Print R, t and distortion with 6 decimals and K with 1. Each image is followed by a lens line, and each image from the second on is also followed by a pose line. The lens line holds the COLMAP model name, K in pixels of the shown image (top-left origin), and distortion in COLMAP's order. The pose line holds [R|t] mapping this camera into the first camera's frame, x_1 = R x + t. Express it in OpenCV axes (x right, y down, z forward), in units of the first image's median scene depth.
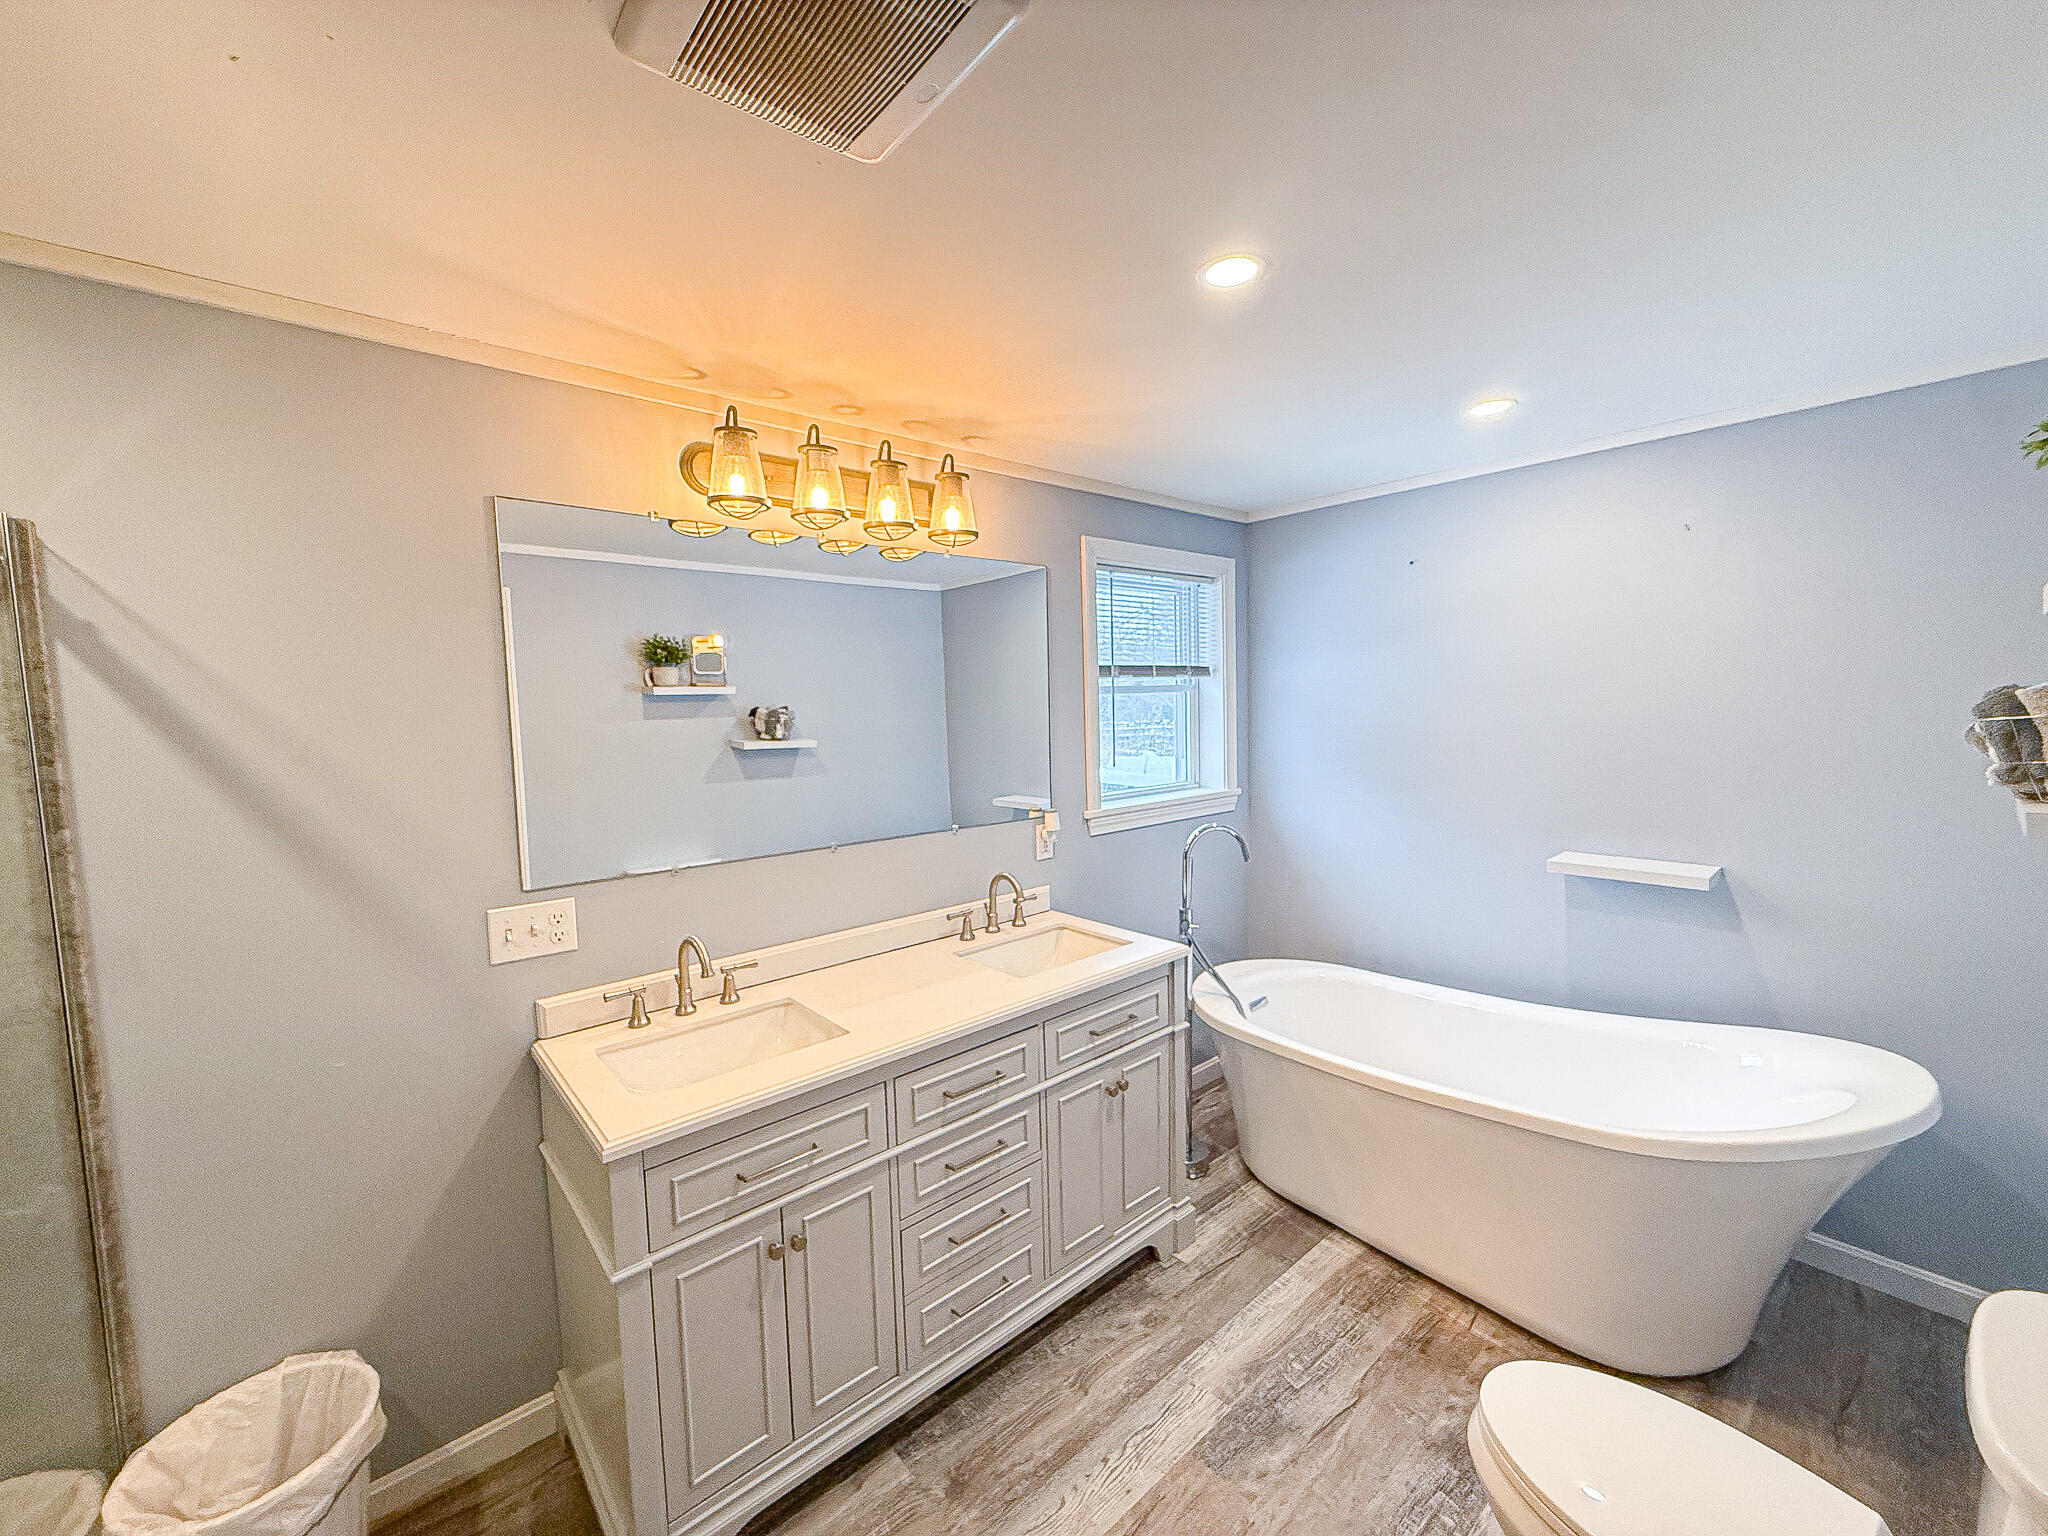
lens RADIAL K [[817.0, 0, 1017.7], [0, 817.0, 768.9], [0, 0, 1]] dist [-0.000087, 0.000347]
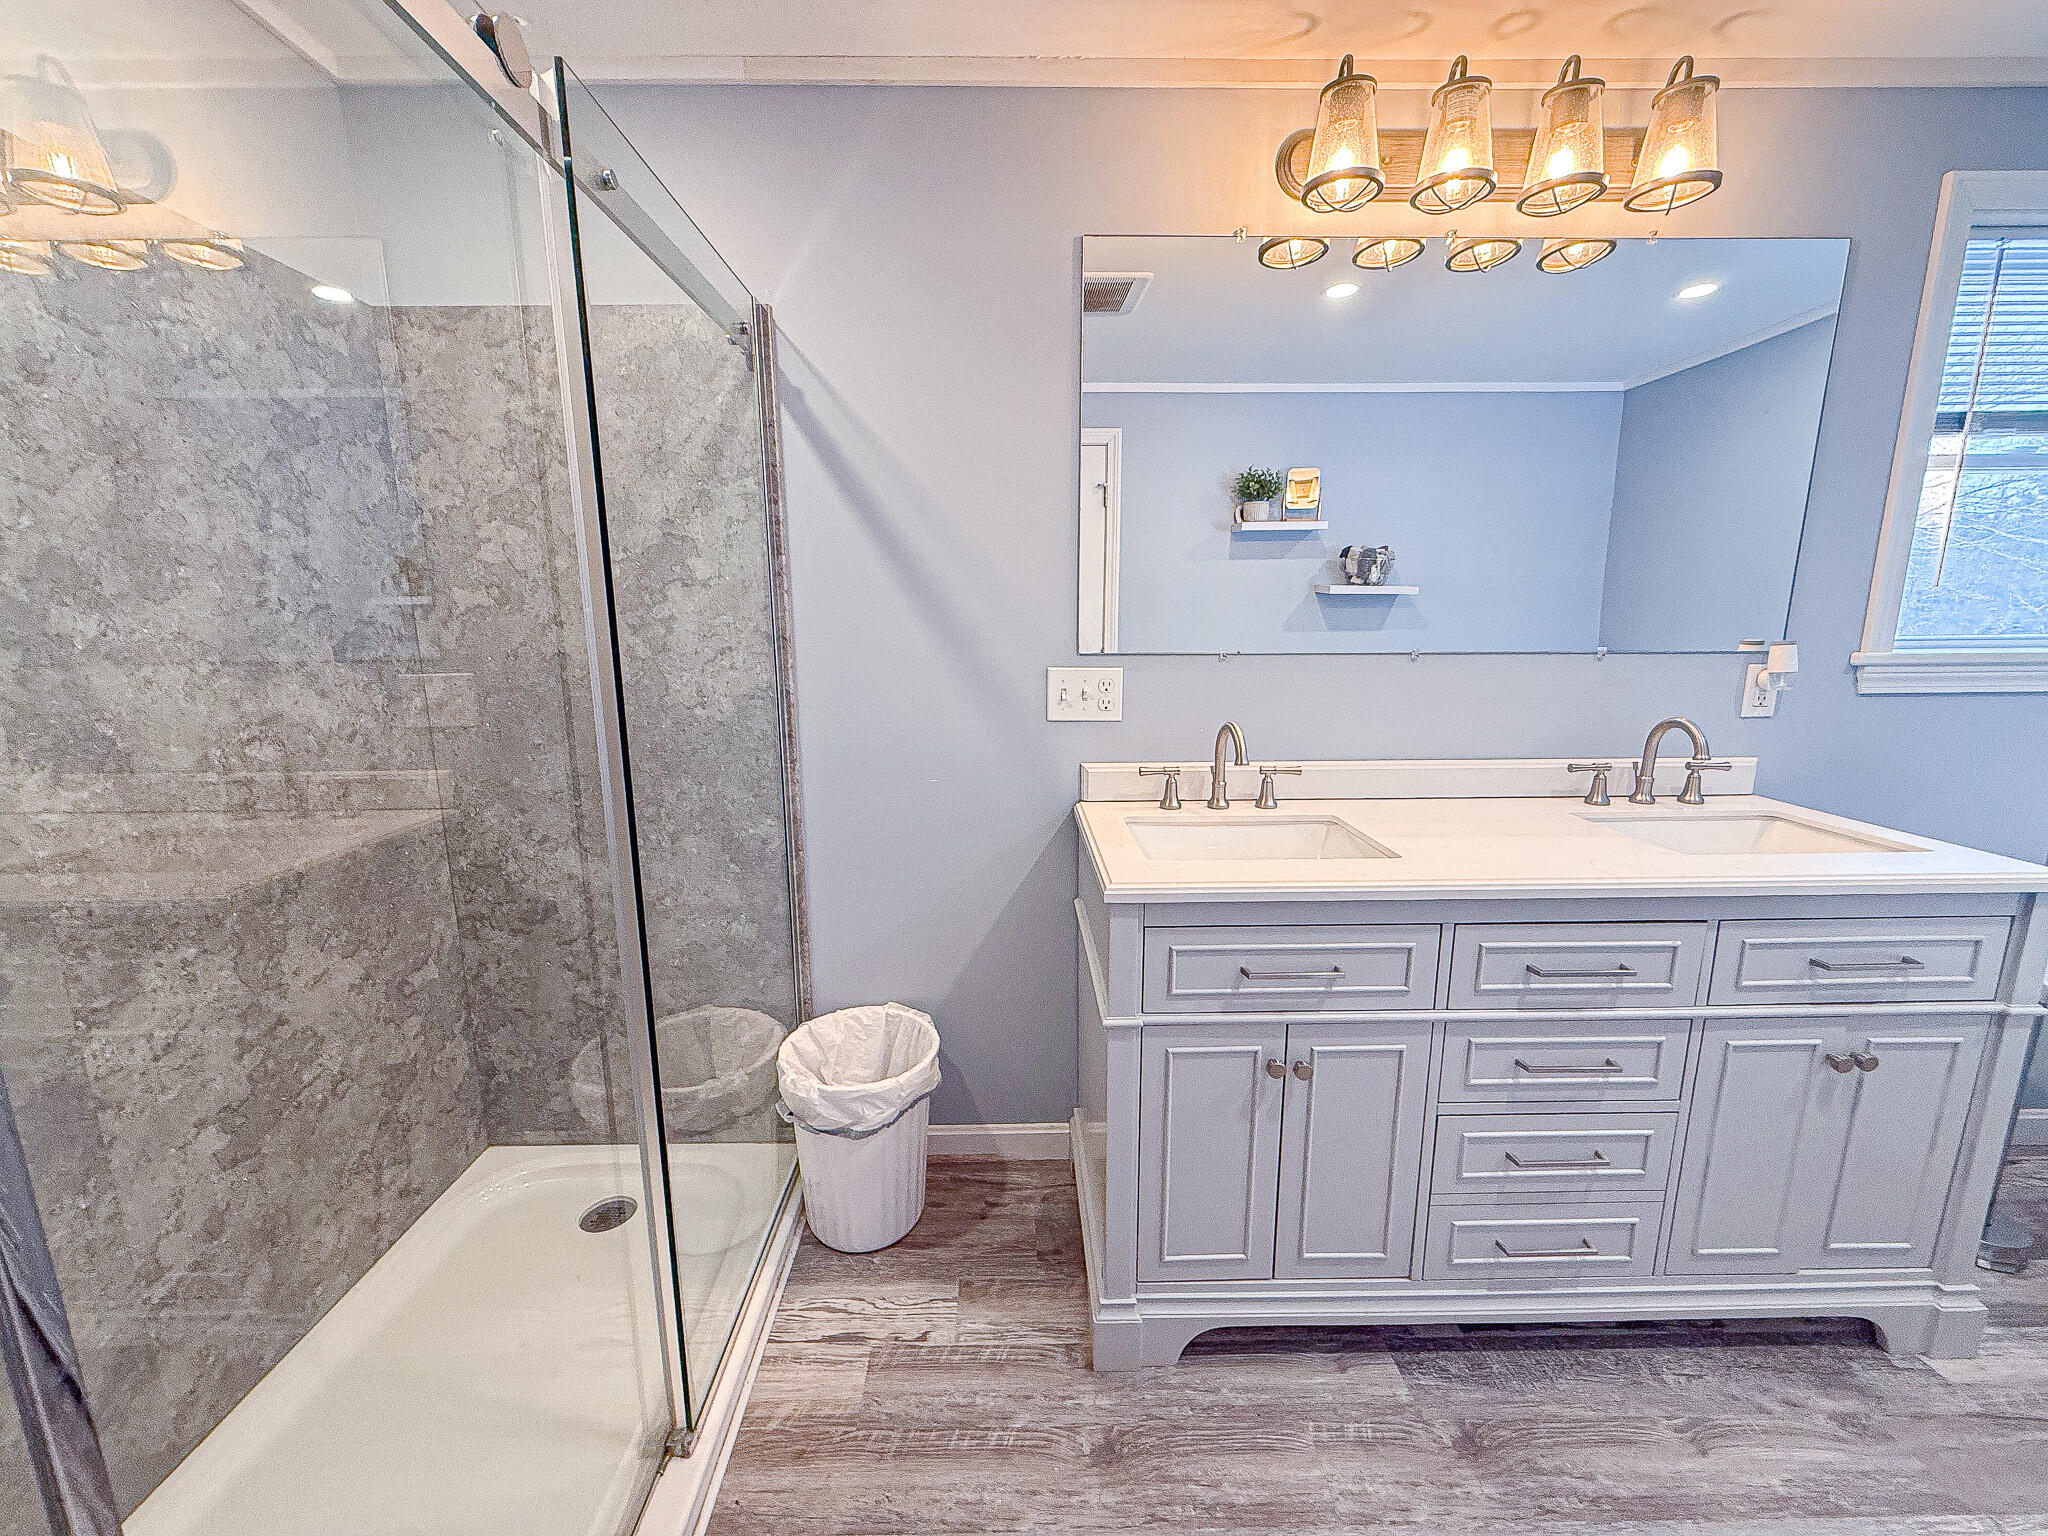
lens RADIAL K [[817.0, 0, 1017.7], [0, 817.0, 768.9], [0, 0, 1]] dist [-0.000087, 0.000347]
pose [[0.764320, 0.138279, -0.629836, -0.002513], [-0.064306, 0.988213, 0.138924, 0.137384], [0.641623, -0.065680, 0.764203, 0.145260]]
